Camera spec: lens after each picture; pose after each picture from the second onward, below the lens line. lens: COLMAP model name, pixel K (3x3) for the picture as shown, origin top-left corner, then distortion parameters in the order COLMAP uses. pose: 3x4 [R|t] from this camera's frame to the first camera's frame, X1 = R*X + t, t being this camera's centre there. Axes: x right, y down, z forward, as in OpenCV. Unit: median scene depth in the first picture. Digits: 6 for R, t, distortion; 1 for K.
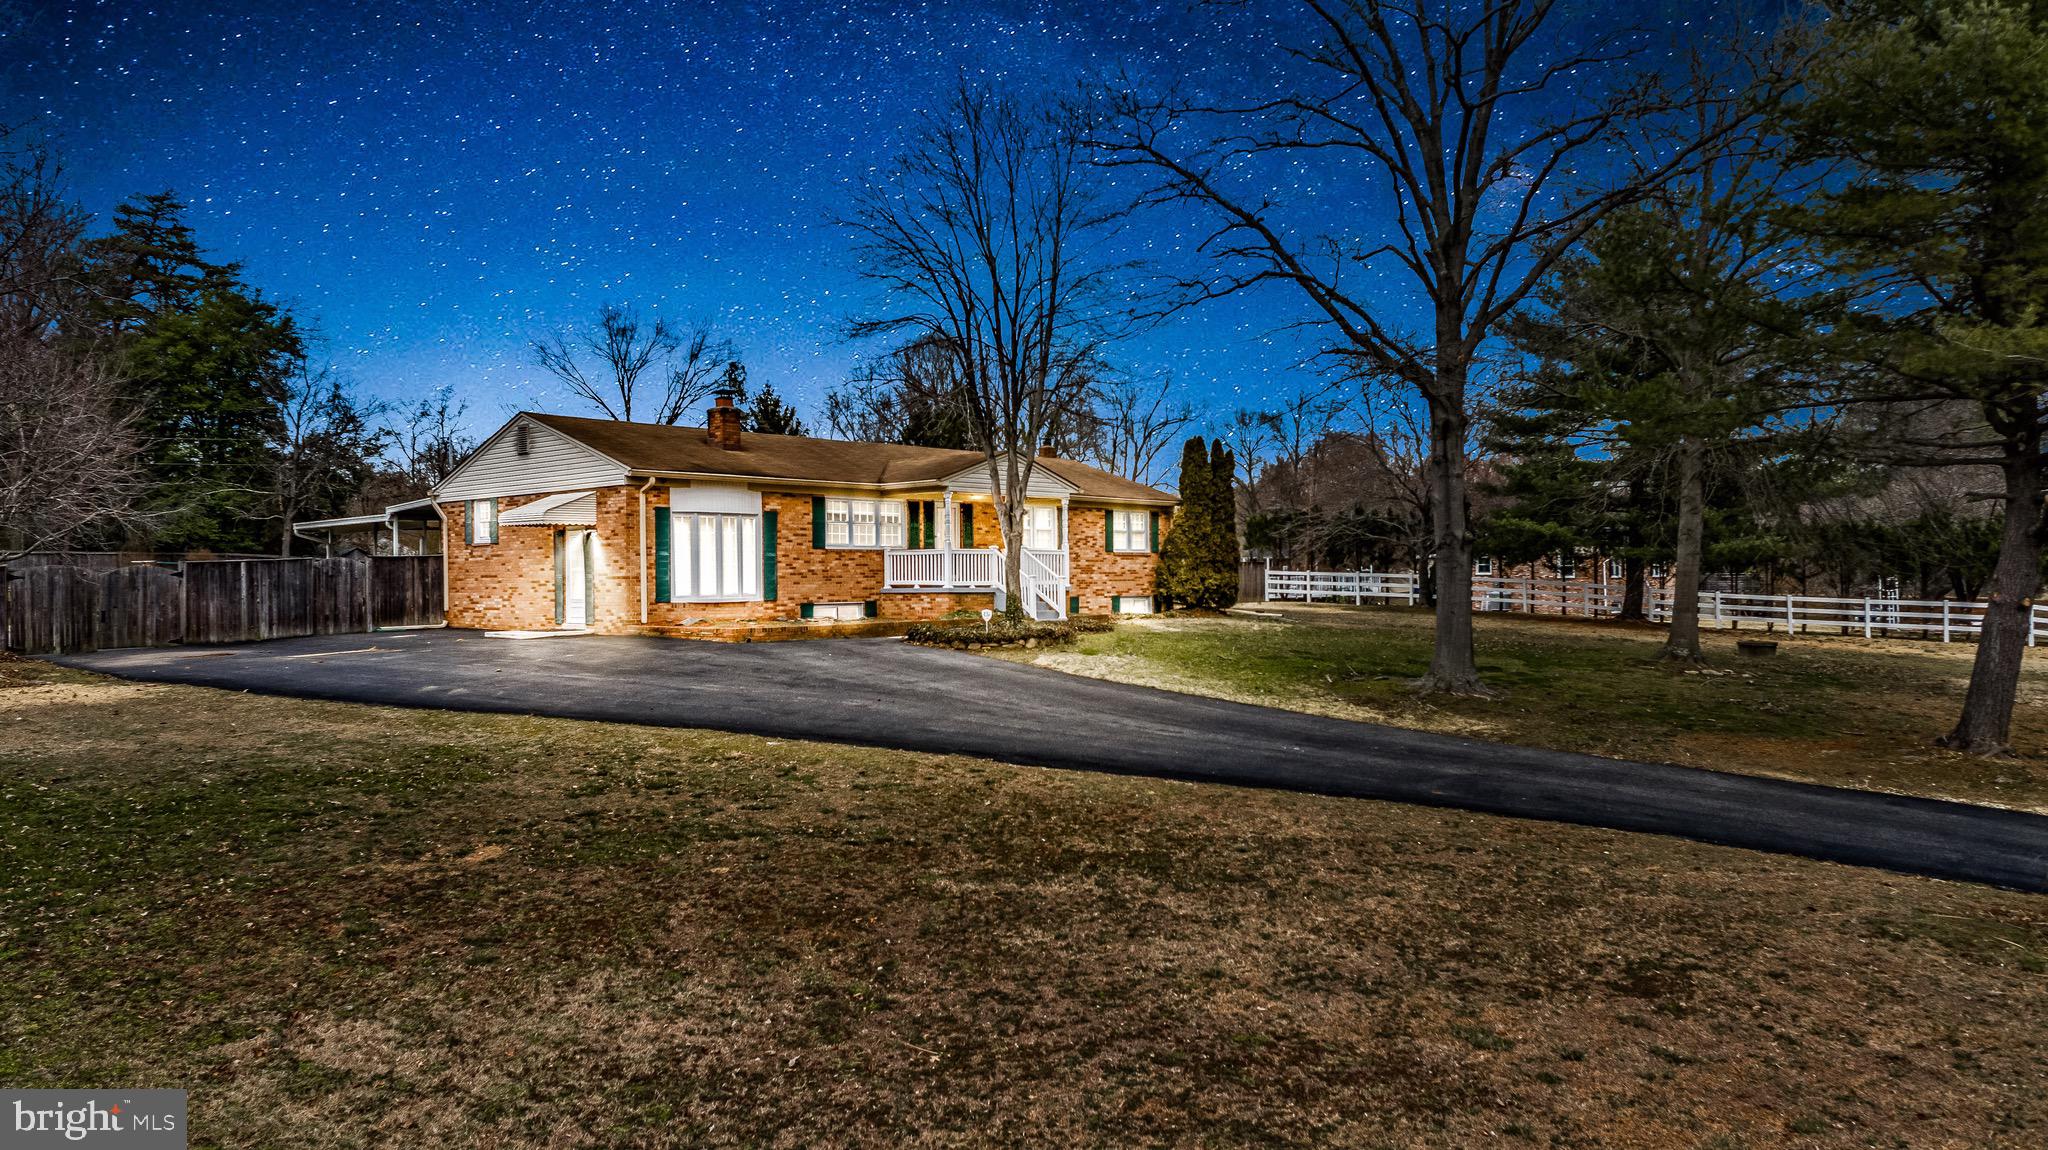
lens RADIAL K [[1384.5, 0, 1025.0], [0, 1384.5, 571.0], [0, 0, 1]] dist [-0.012138, 0.012175]
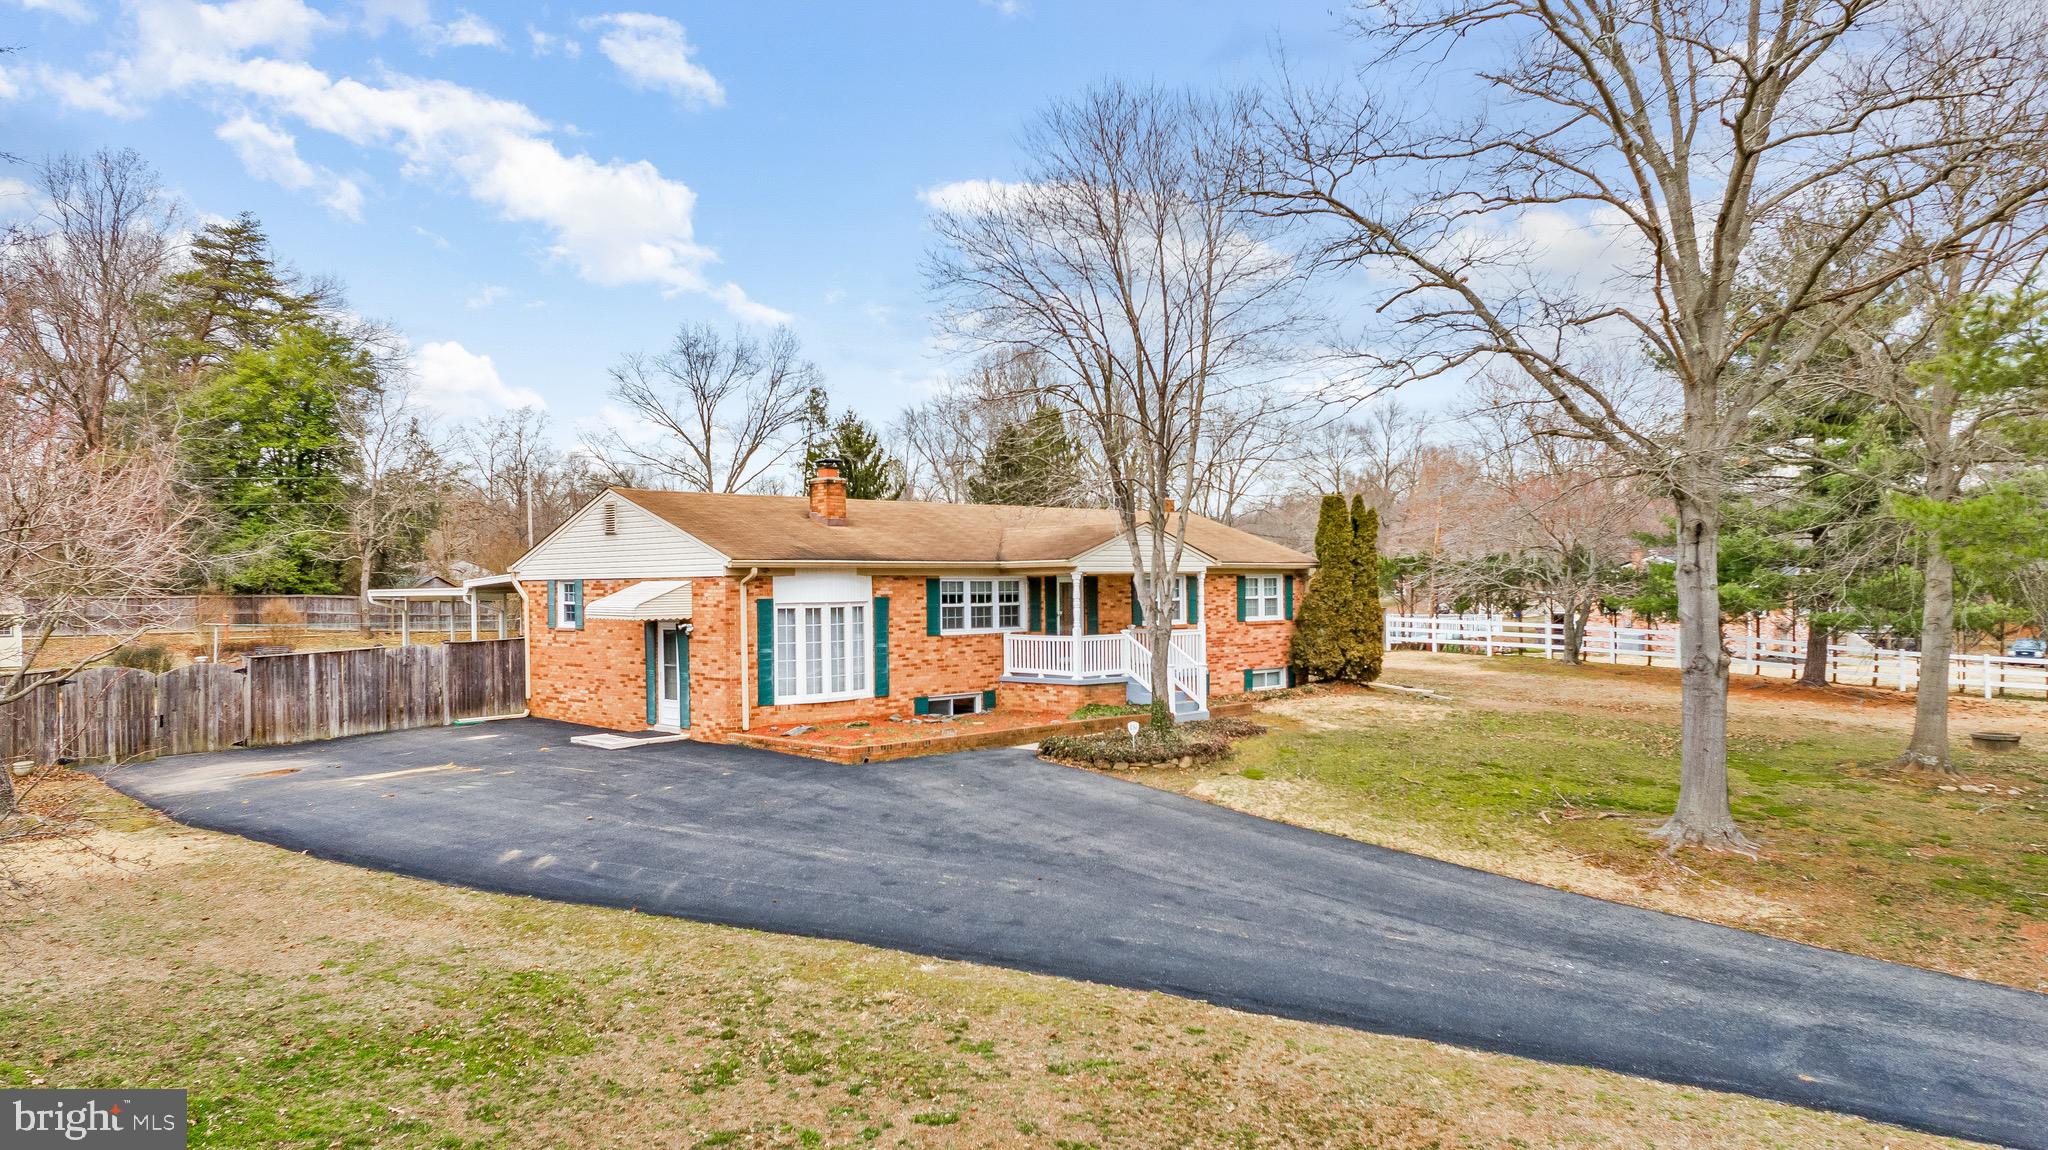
lens RADIAL K [[1371.8, 0, 1018.4], [0, 1371.8, 576.8], [0, 0, 1]] dist [-0.008015, 0.005091]
pose [[0.998739, -0.002535, -0.050130, -0.049468], [0.002928, 0.999966, 0.007766, -0.062297], [0.050108, -0.007903, 0.998713, 0.111618]]
